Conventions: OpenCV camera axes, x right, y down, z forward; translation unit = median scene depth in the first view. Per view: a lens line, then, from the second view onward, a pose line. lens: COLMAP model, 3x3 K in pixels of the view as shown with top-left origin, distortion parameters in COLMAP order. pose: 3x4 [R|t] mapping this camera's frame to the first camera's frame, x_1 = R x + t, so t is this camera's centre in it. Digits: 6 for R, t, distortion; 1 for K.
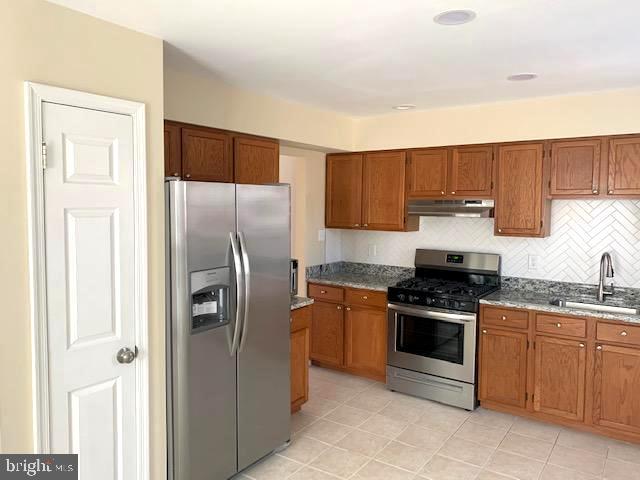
lens RADIAL K [[483.5, 0, 310.6], [0, 483.5, 233.9], [0, 0, 1]] dist [0.029660, -0.052077]
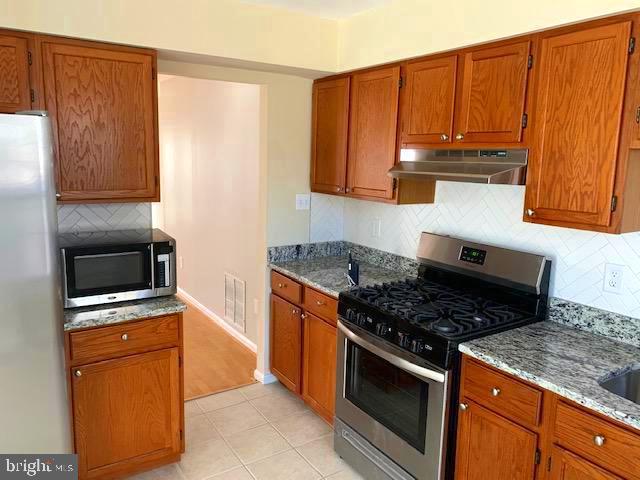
lens RADIAL K [[483.5, 0, 316.8], [0, 483.5, 231.1], [0, 0, 1]] dist [0.029660, -0.052077]
pose [[0.931278, 0.070470, -0.357428, 0.375736], [-0.041161, 0.995184, 0.088965, -0.023210], [0.361976, -0.068139, 0.929694, 0.466689]]
